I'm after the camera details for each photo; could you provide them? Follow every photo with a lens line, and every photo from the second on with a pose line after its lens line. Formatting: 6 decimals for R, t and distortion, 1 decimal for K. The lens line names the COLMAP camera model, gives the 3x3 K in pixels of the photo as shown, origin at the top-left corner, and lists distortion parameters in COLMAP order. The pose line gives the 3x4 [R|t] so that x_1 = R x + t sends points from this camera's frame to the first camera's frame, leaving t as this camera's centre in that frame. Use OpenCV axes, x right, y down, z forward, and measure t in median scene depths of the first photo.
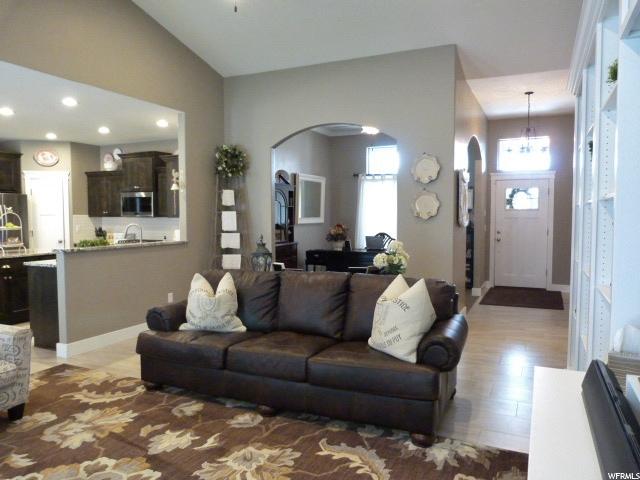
lens RADIAL K [[480.2, 0, 320.0], [0, 480.2, 240.0], [0, 0, 1]] dist [-0.044854, 0.039314]
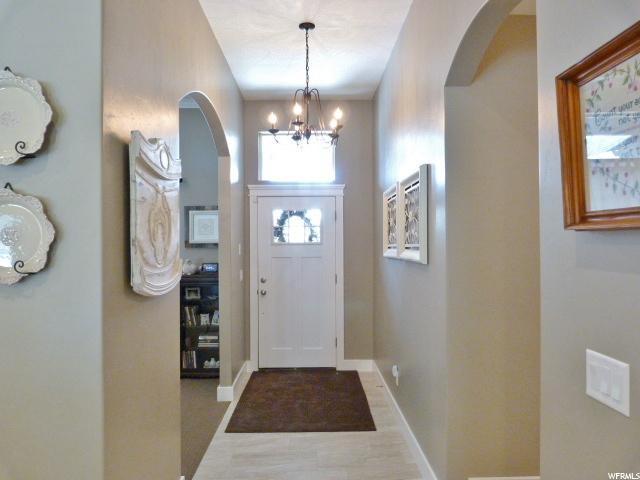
lens RADIAL K [[480.2, 0, 320.0], [0, 480.2, 240.0], [0, 0, 1]] dist [-0.044854, 0.039314]
pose [[0.898806, -0.000452, 0.438347, 0.174989], [0.029132, 0.997850, -0.058704, -0.031075], [-0.437378, 0.065534, 0.896887, 0.424081]]
